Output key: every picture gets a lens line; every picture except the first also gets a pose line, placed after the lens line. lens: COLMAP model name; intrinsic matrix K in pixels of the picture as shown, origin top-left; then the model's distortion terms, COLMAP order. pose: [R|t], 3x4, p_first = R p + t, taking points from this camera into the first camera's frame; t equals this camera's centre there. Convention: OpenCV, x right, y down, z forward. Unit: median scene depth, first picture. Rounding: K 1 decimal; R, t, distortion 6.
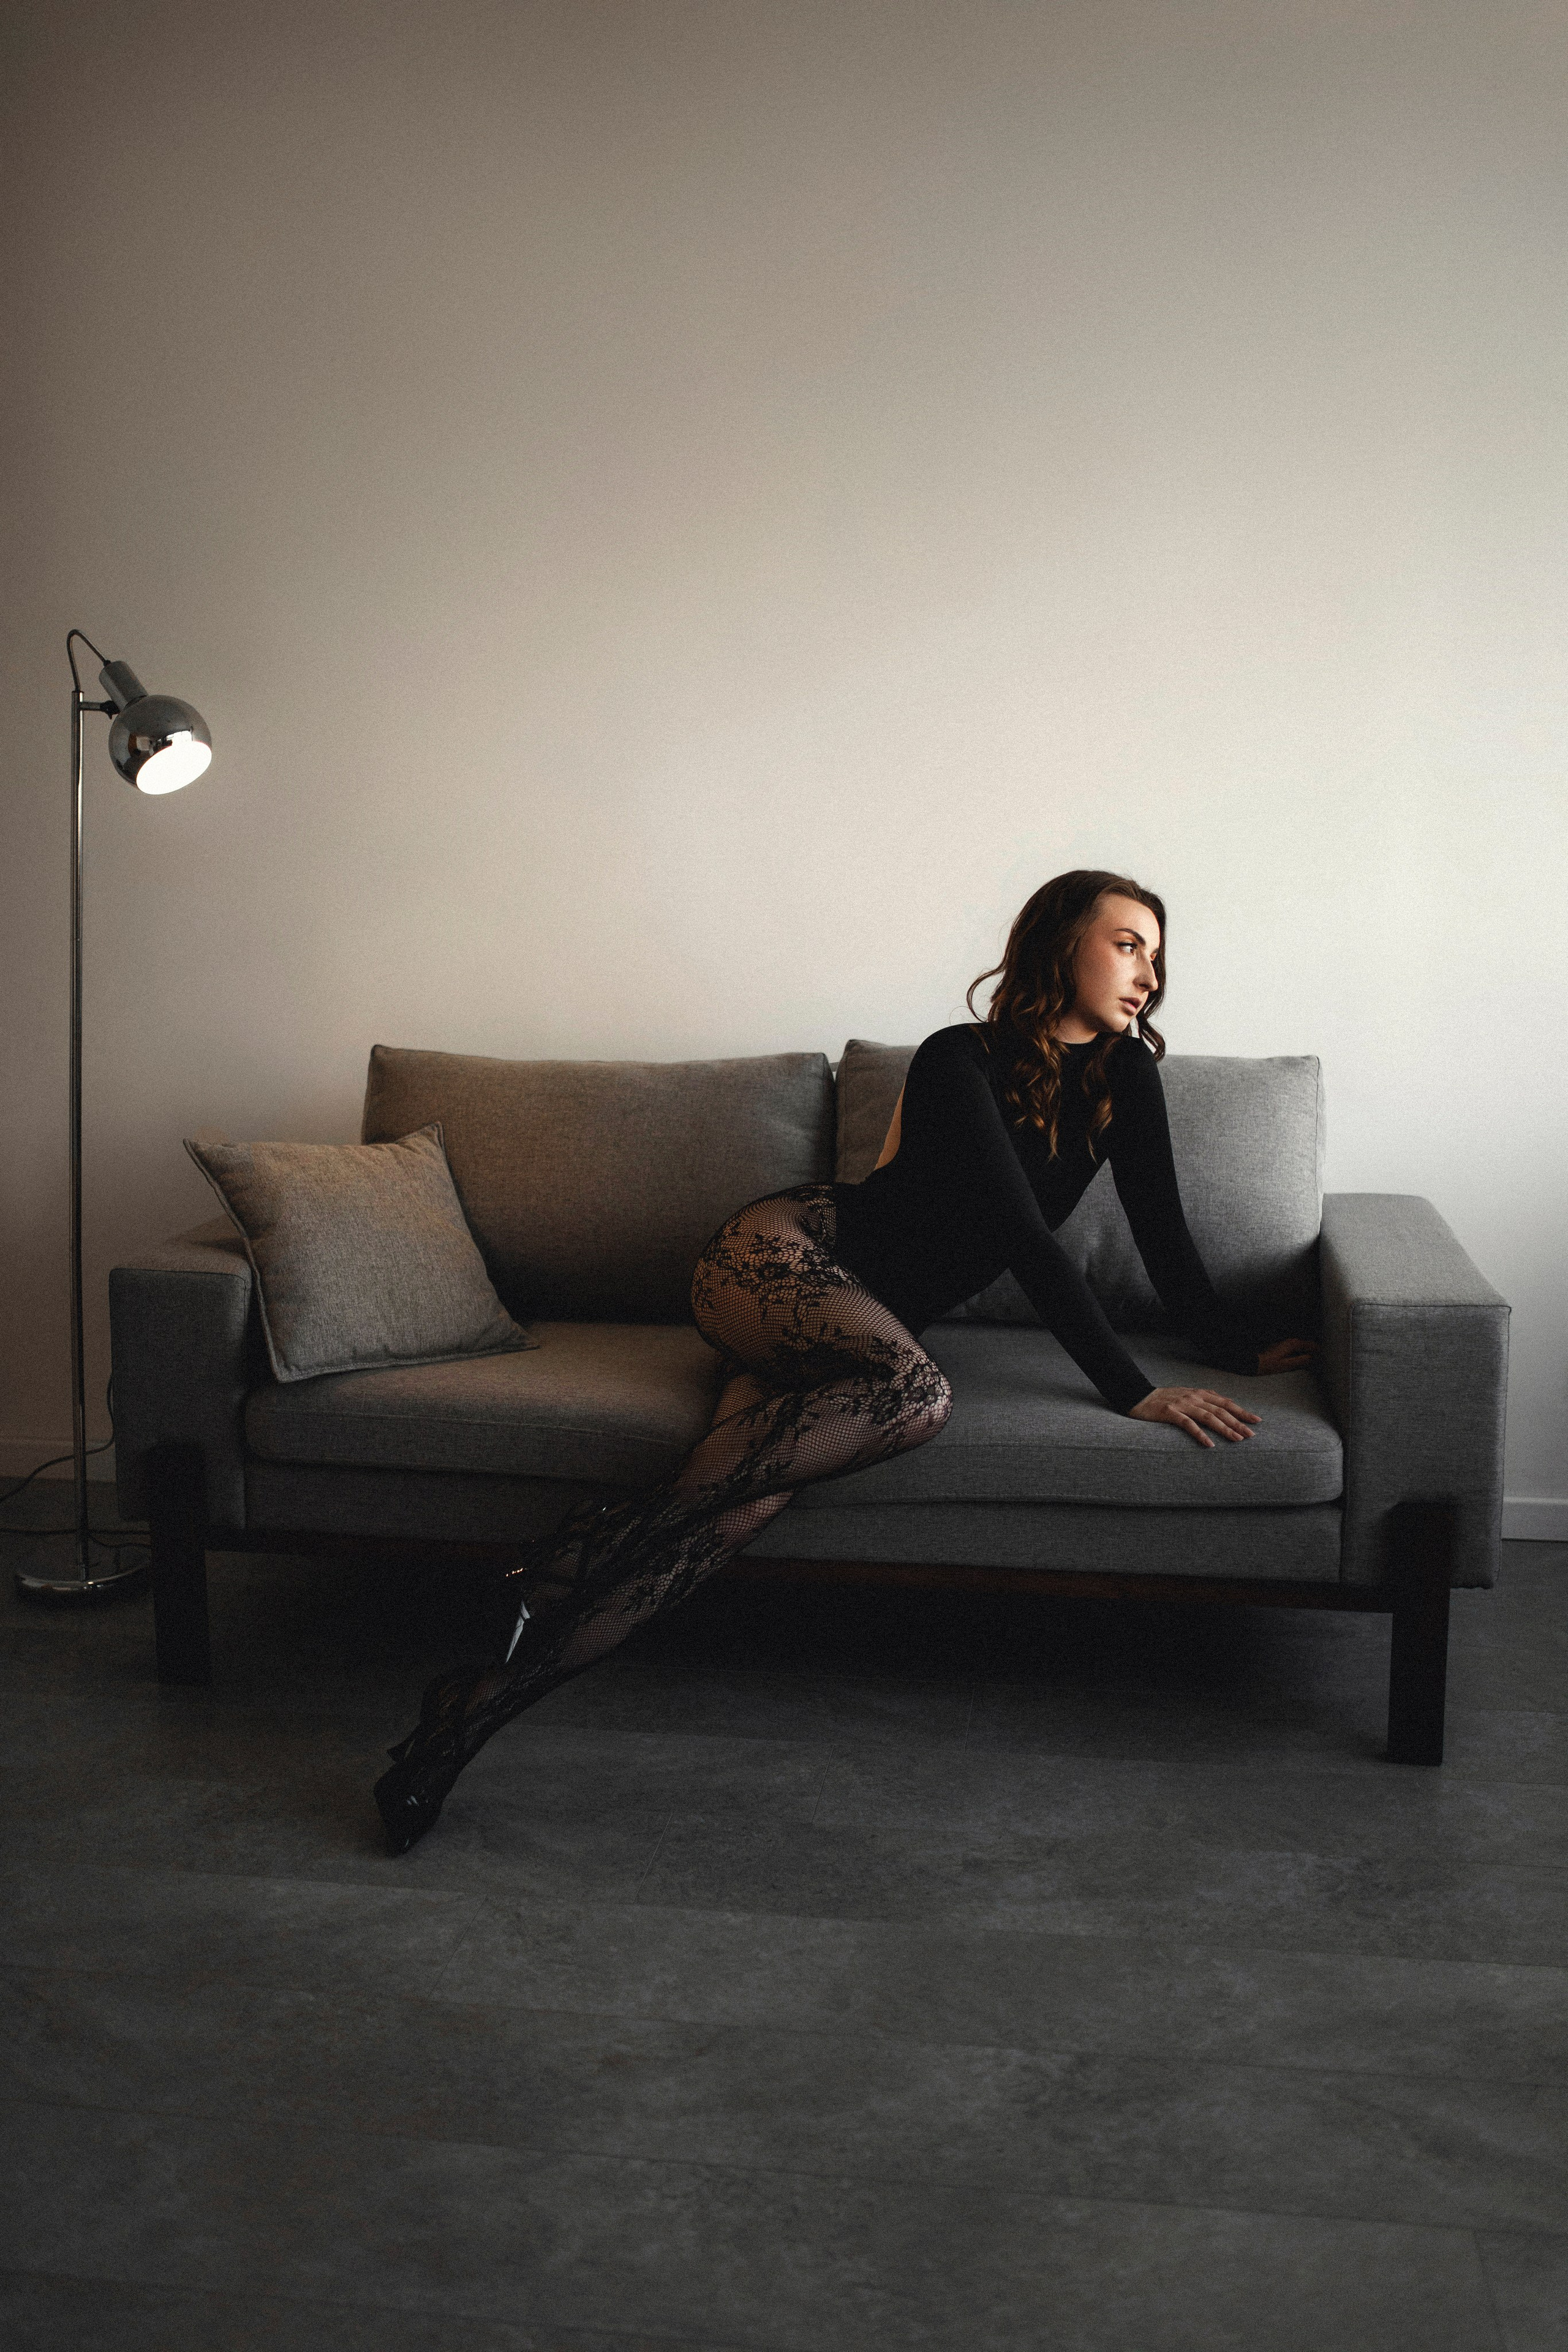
lens RADIAL K [[2302.9, 0, 785.0], [0, 2302.9, 1117.0], [0, 0, 1]] dist [-0.077410, 0.098699]
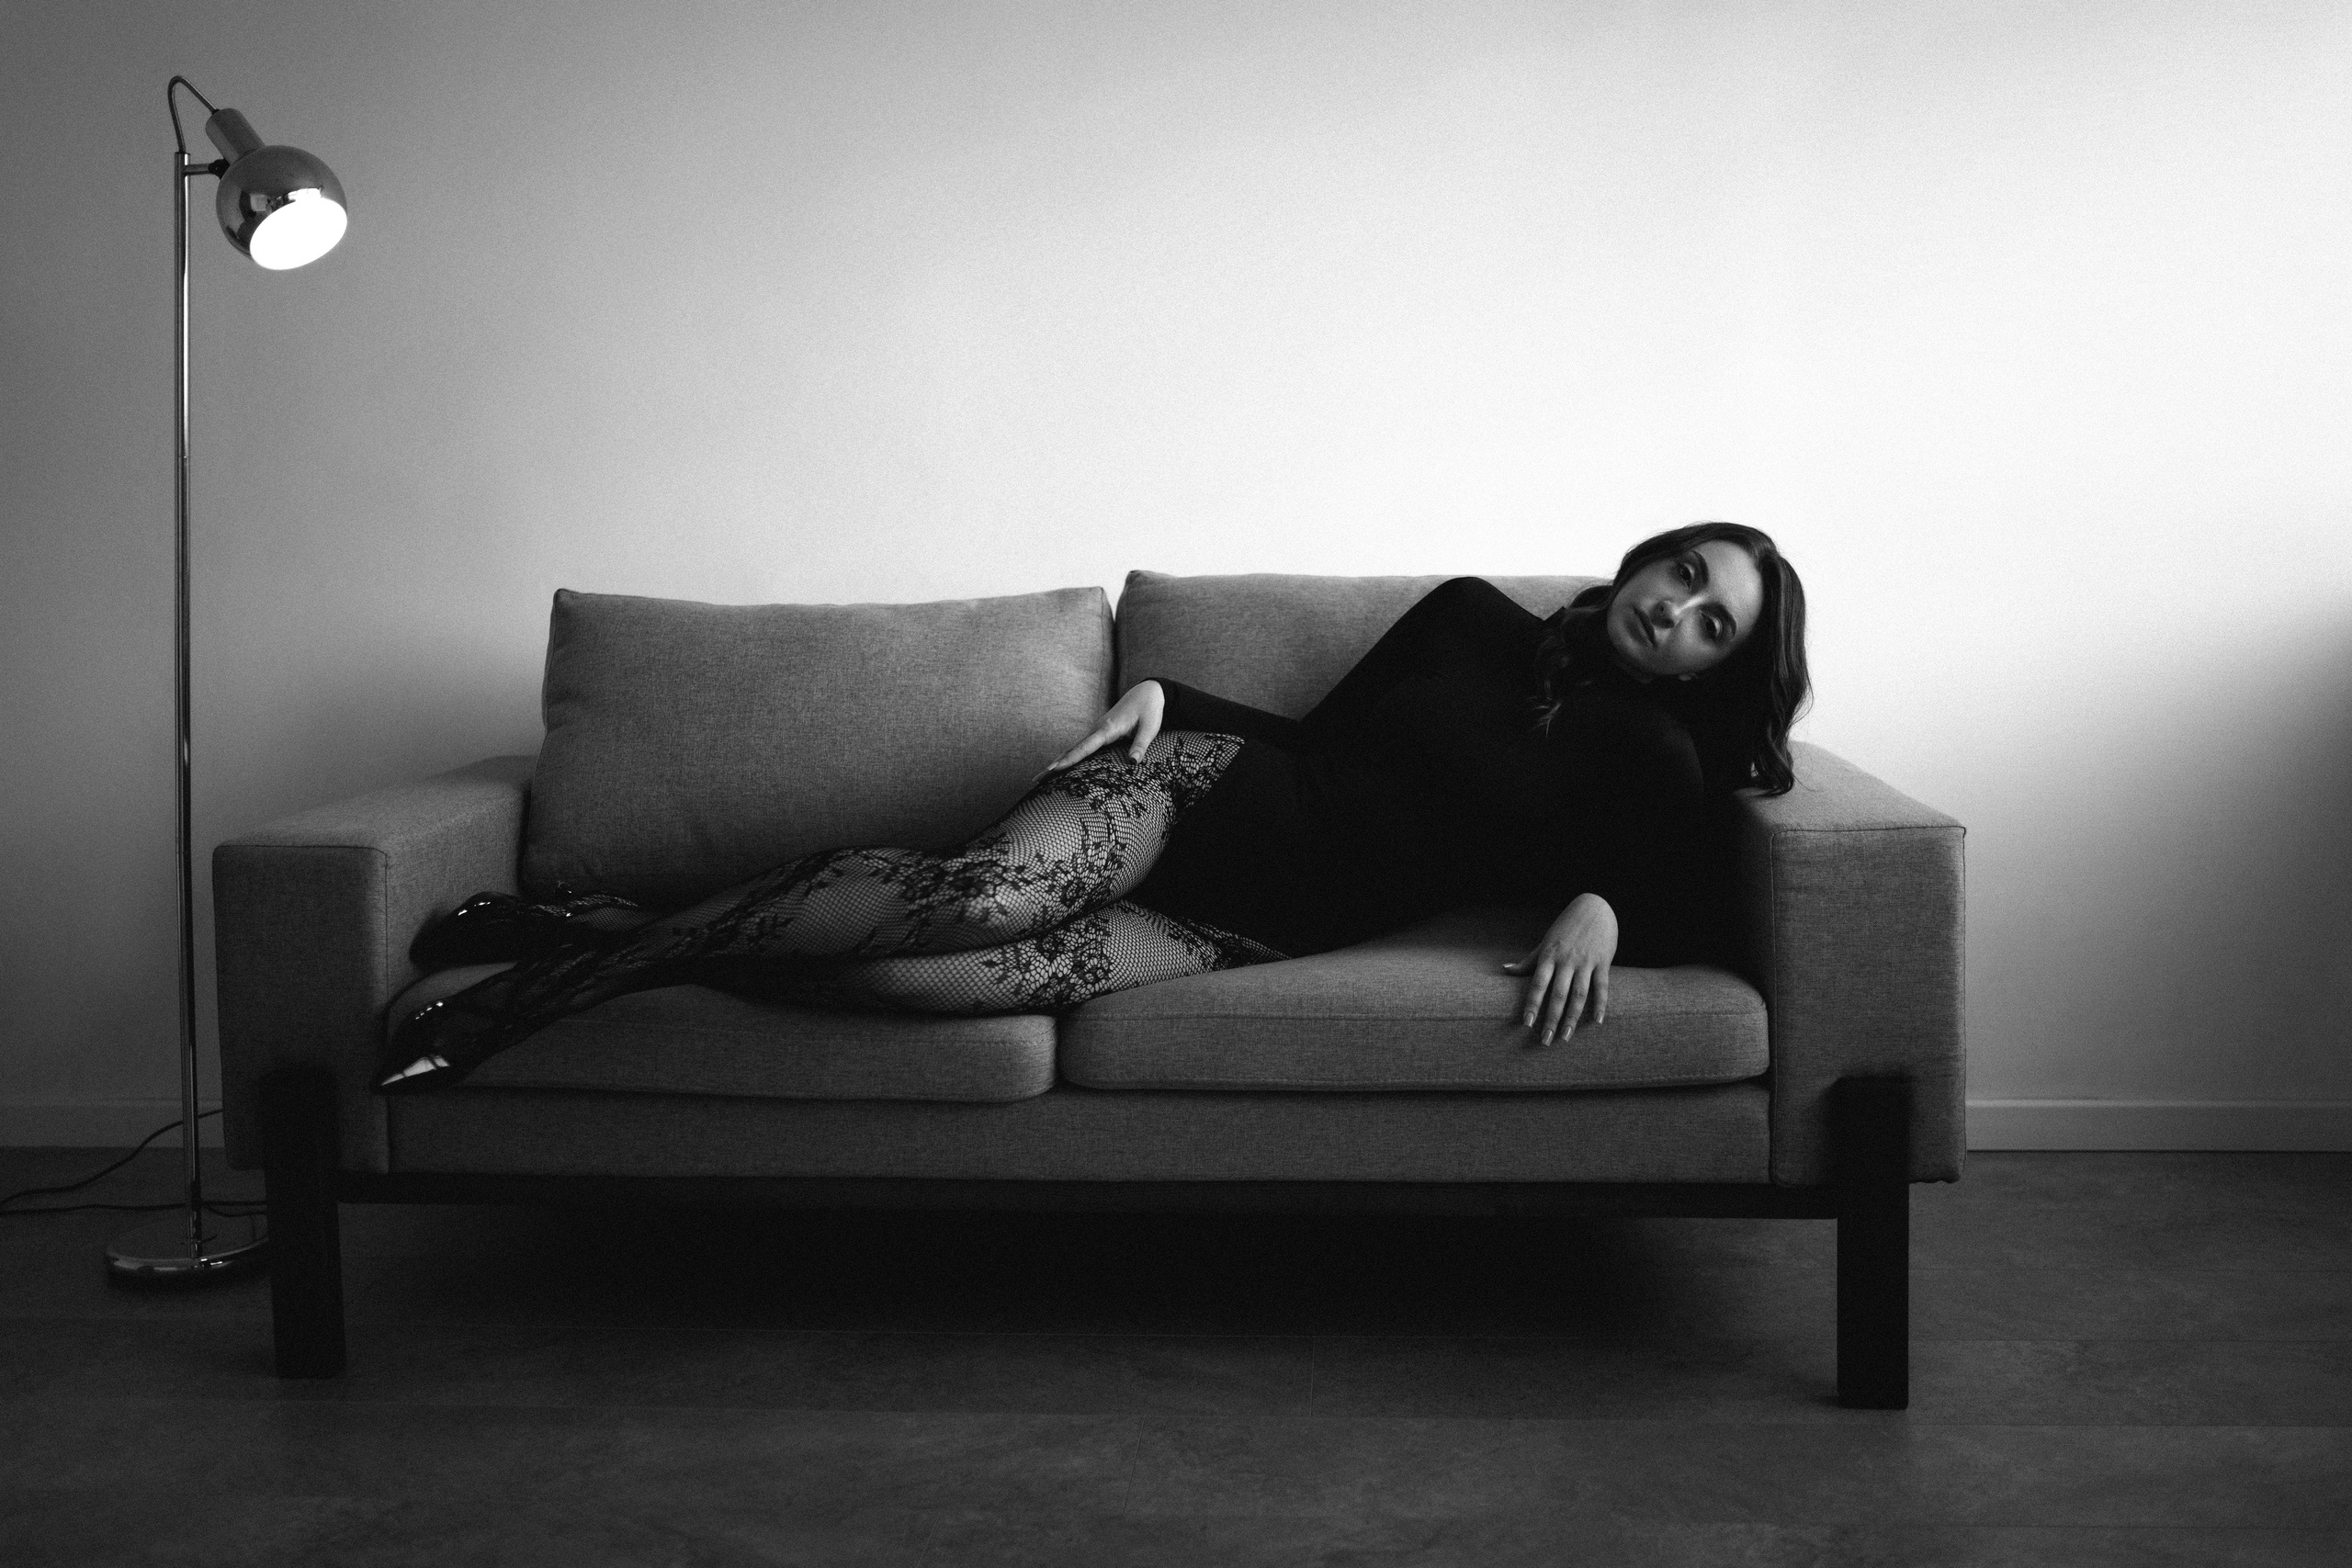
lens RADIAL K [[2397.1, 0, 1182.9], [0, 2397.1, 634.0], [0, 0, 1]] dist [-0.045202, 0.012073]
pose [[0.997792, -0.024635, 0.061671, -0.009647], [0.029036, 0.997017, -0.071510, 0.065509], [-0.059725, 0.073143, 0.995532, 0.165316]]
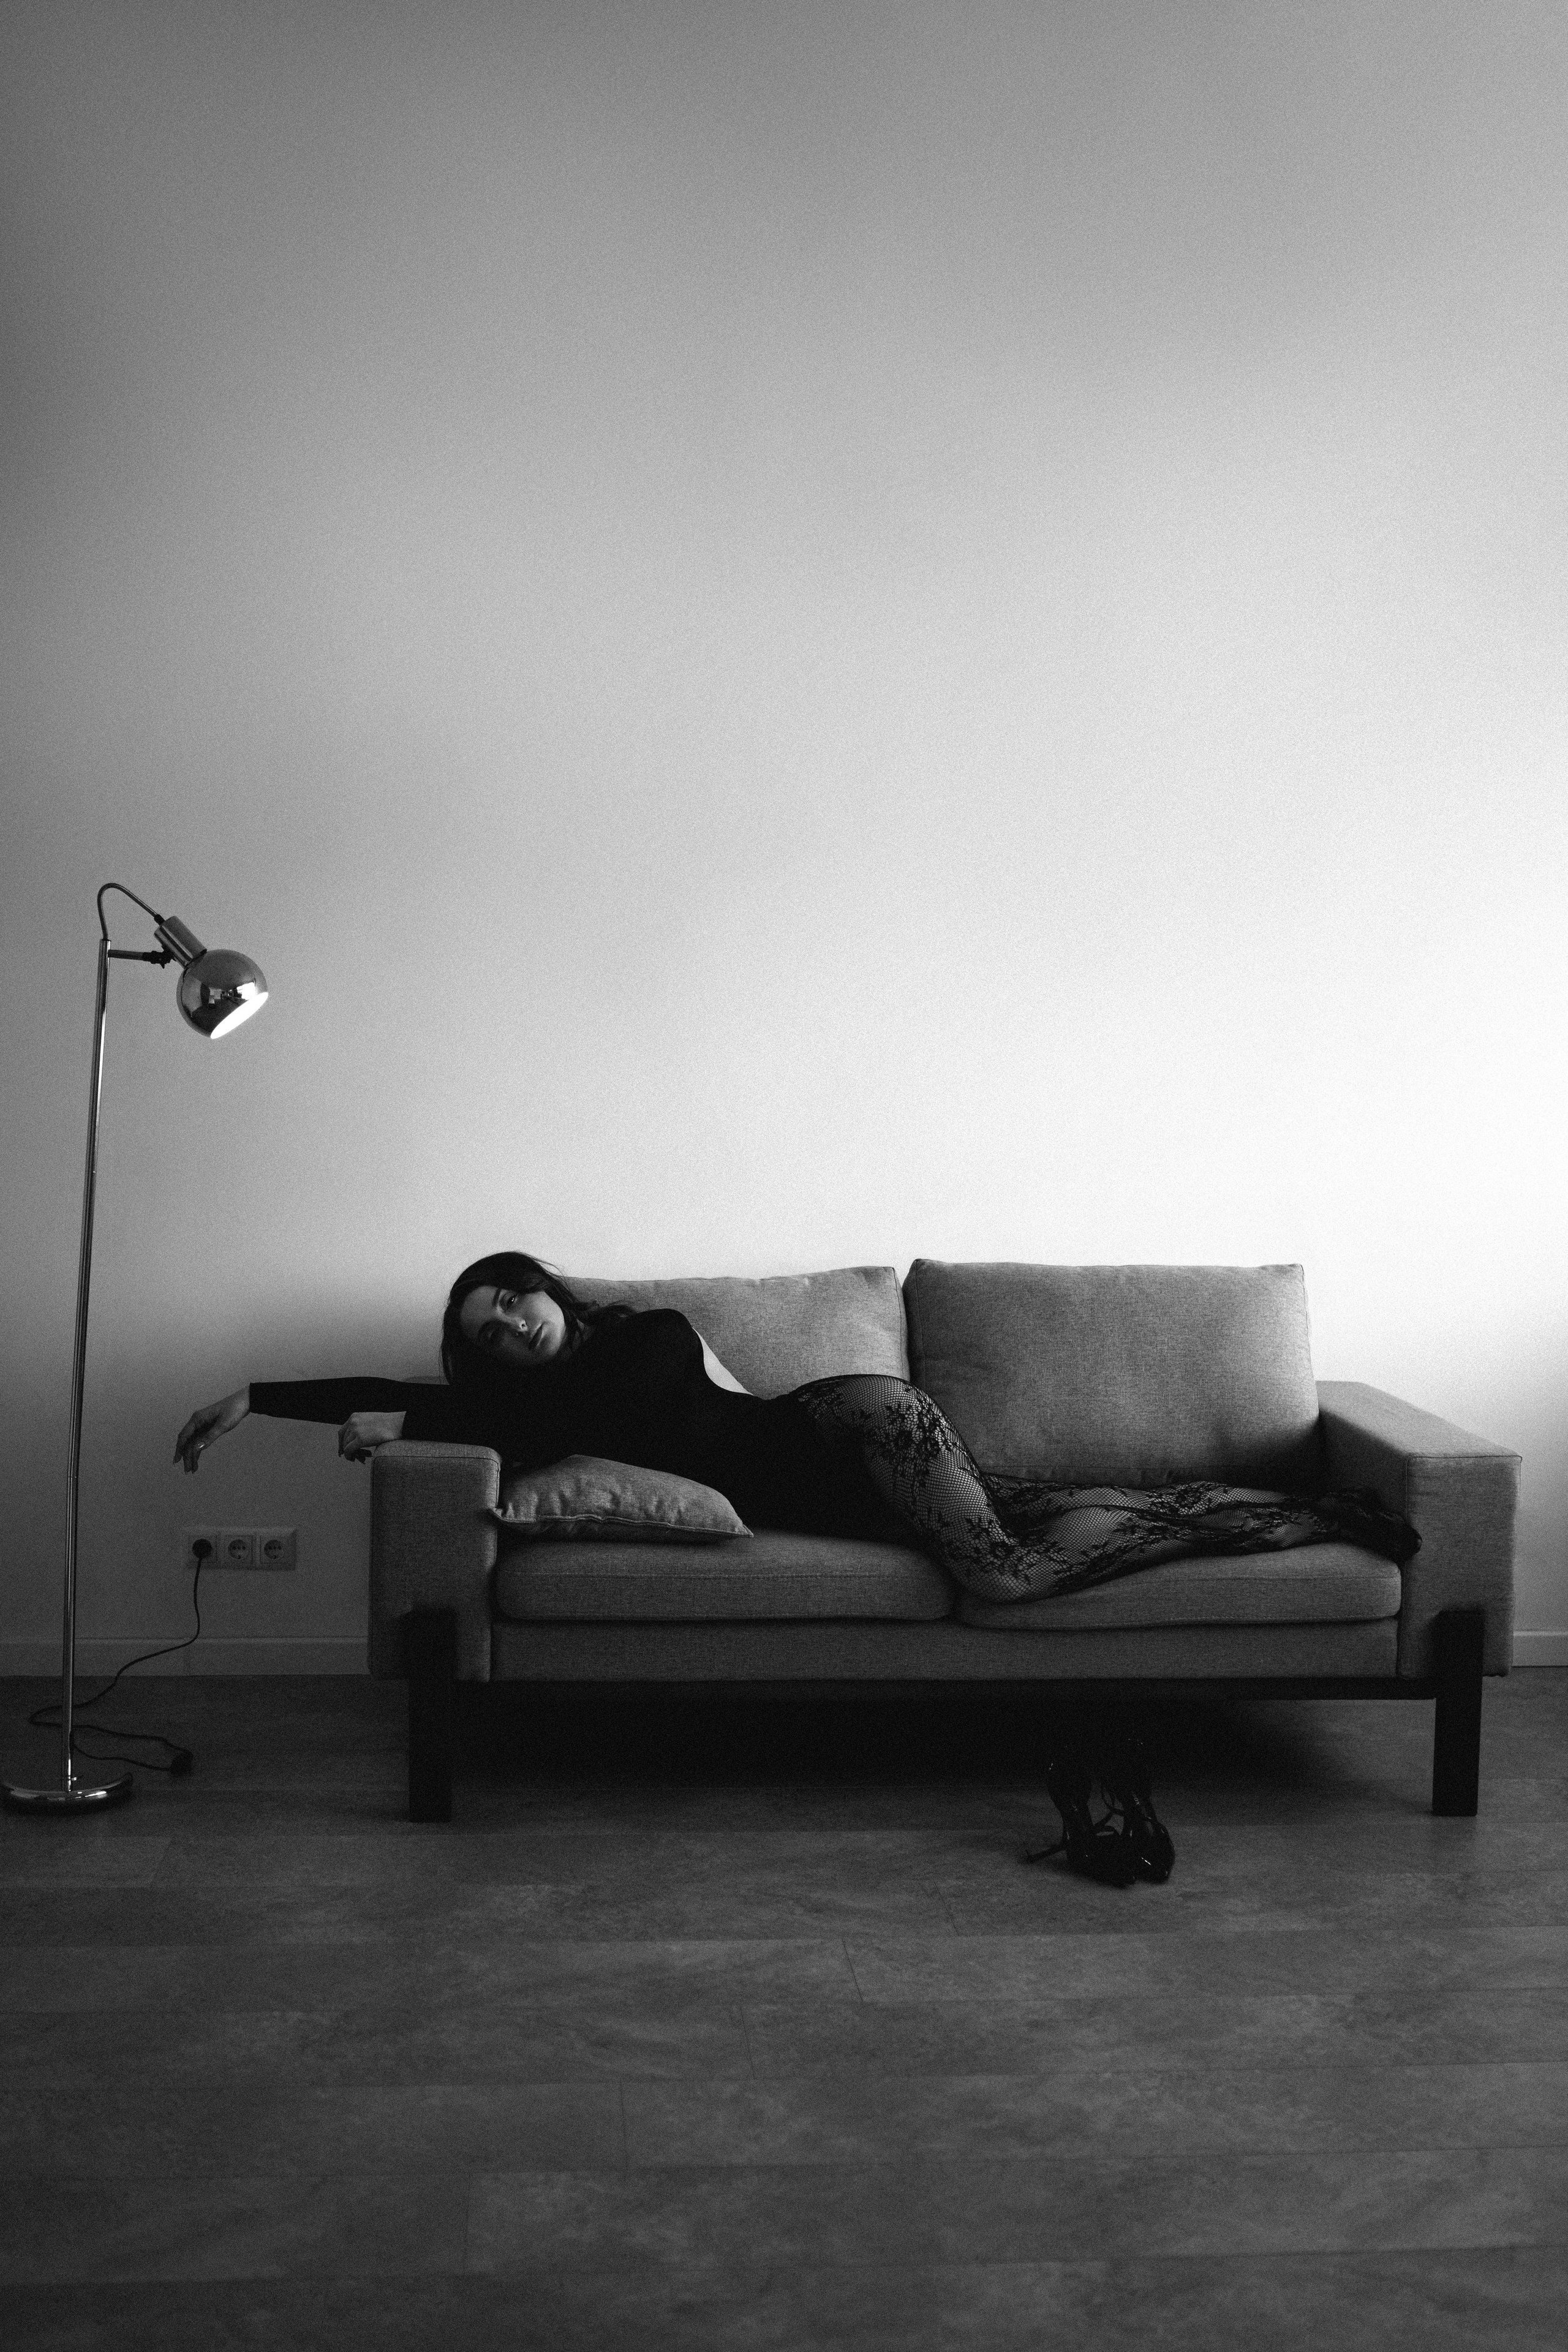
lens RADIAL K [[2506.2, 0, 780.9], [0, 2506.2, 1179.4], [0, 0, 1]] dist [-0.068684, -0.010902]
pose [[0.976943, -0.000257, 0.213499, -0.394839], [0.015066, 0.997589, -0.067739, 0.014325], [-0.212967, 0.069394, 0.974592, -0.308750]]
